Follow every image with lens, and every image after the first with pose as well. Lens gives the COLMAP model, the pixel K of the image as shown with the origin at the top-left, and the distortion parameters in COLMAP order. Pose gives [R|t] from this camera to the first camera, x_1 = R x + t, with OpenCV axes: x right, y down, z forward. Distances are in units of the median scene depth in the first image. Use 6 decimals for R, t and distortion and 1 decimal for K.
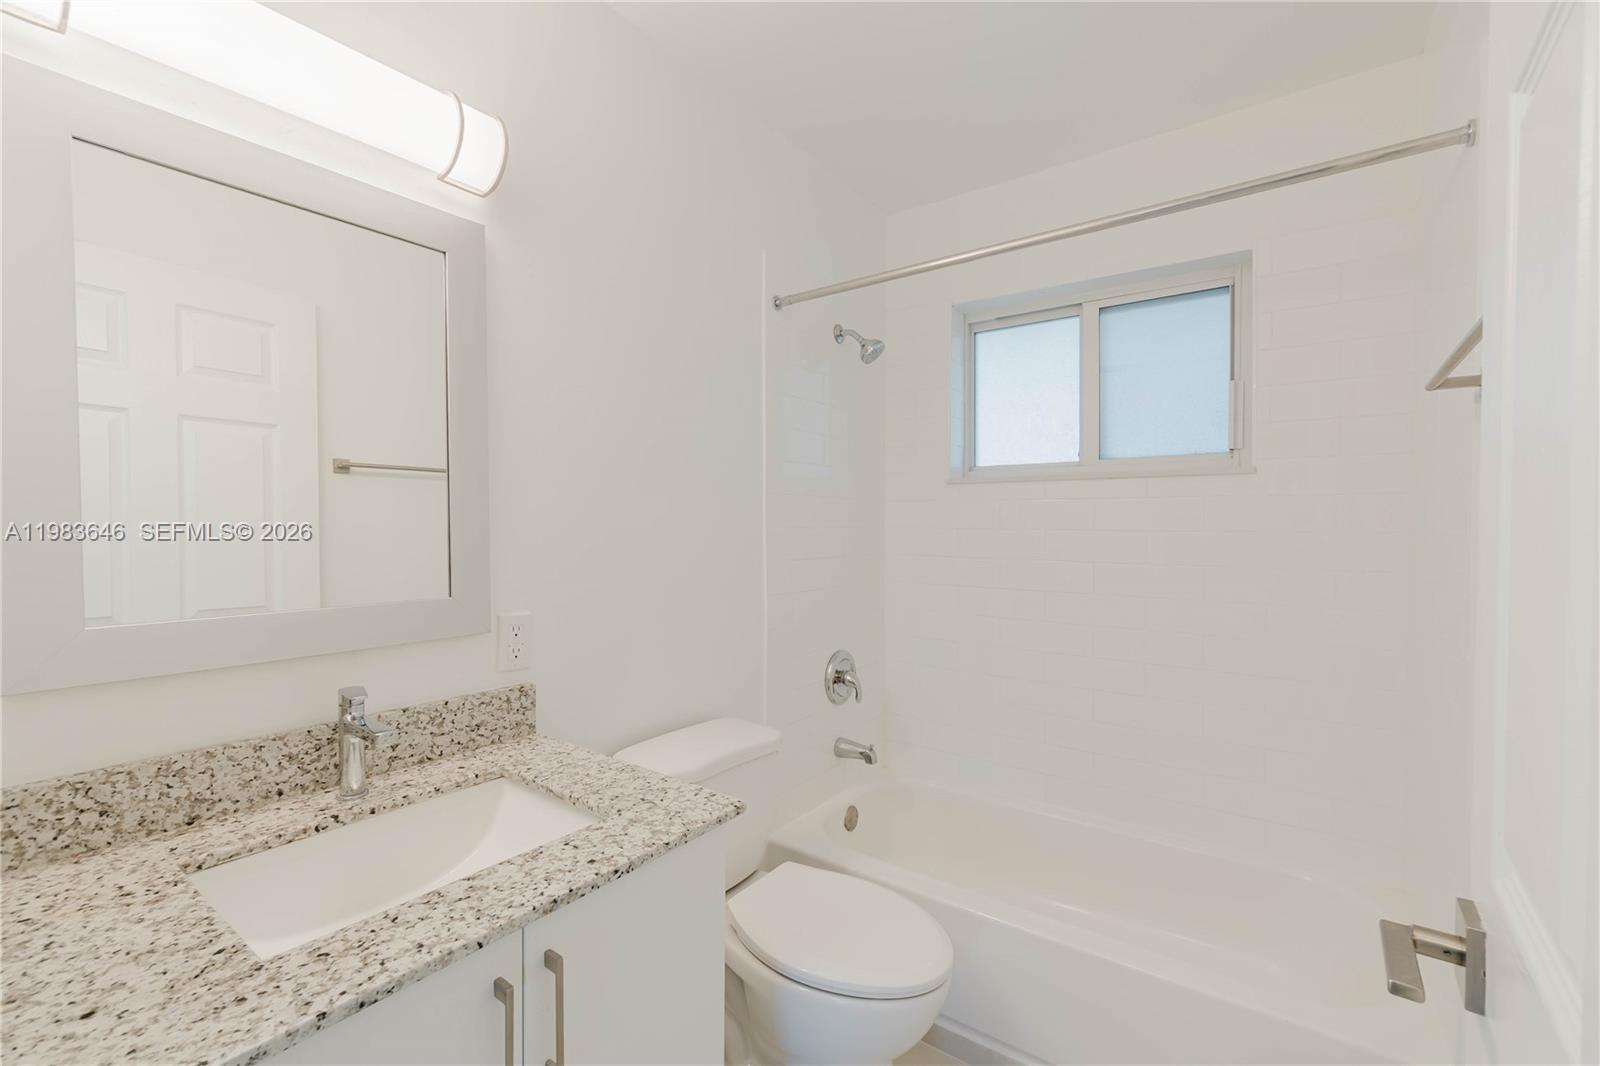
lens RADIAL K [[689.2, 0, 799.4], [0, 689.2, 532.6], [0, 0, 1]] dist [-0.009605, -0.000121]
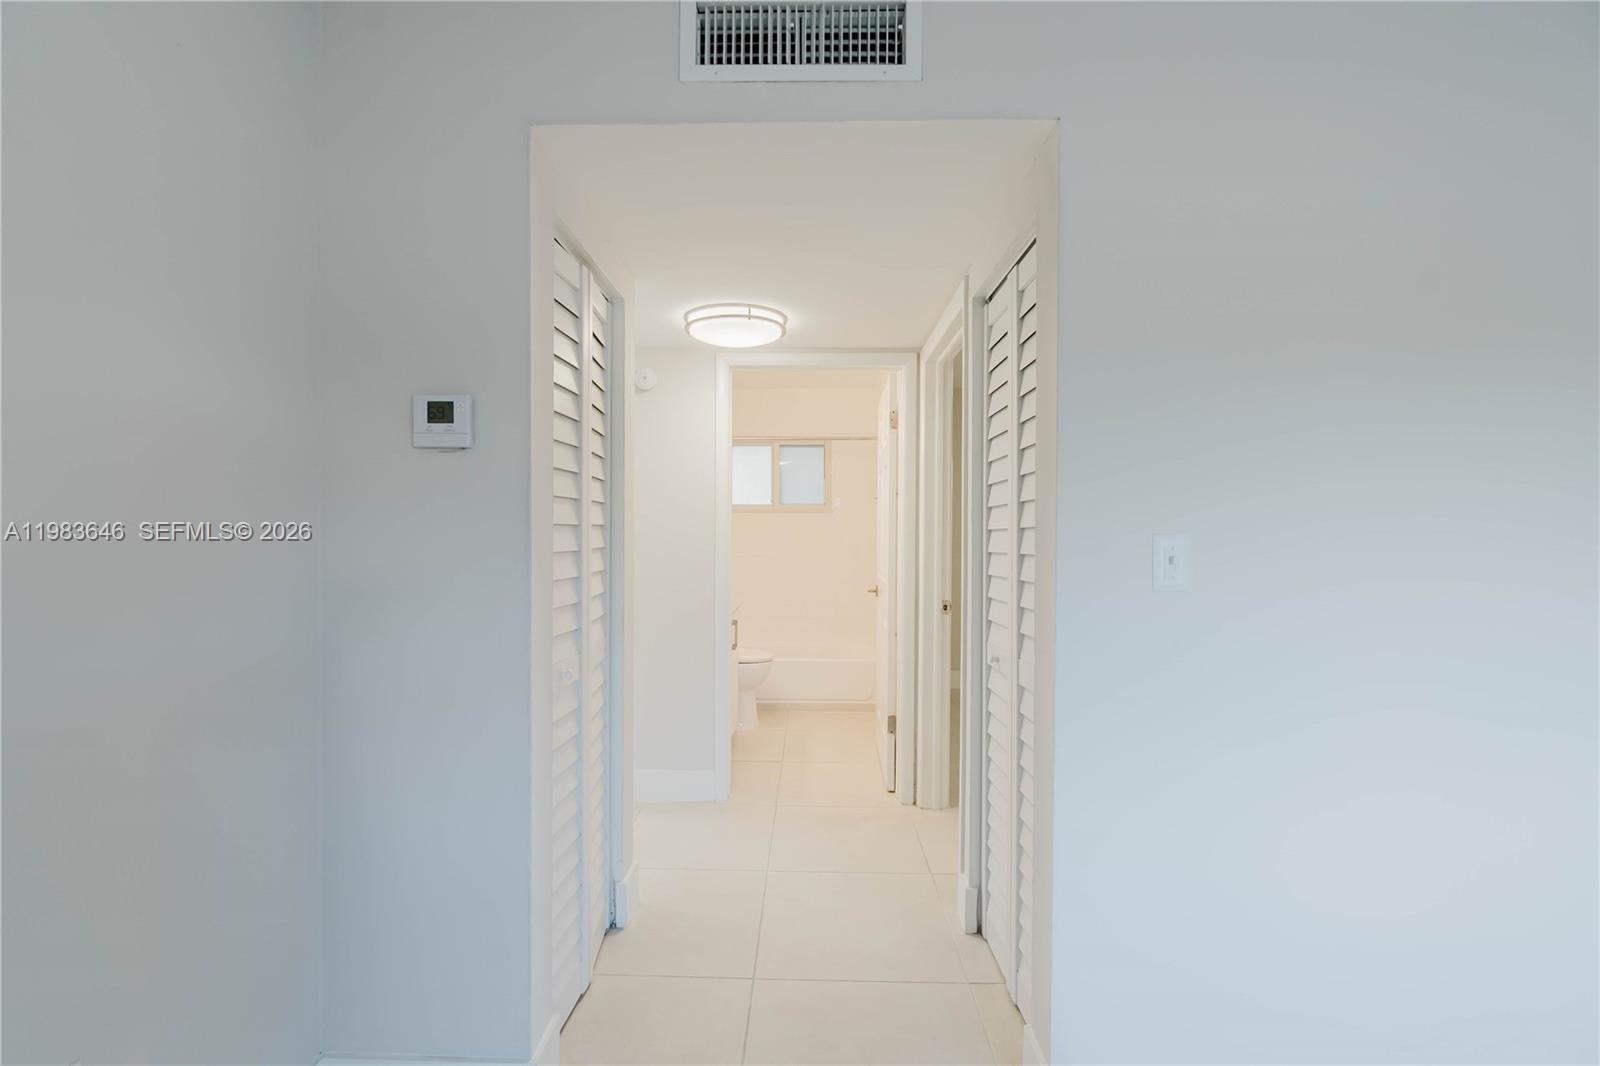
lens RADIAL K [[689.2, 0, 800.8], [0, 689.2, 531.0], [0, 0, 1]] dist [-0.009605, -0.000121]
pose [[0.816153, 0.001759, 0.577834, -0.979674], [-0.001505, 0.999998, -0.000919, -0.004587], [-0.577834, -0.000120, 0.816154, -1.134065]]
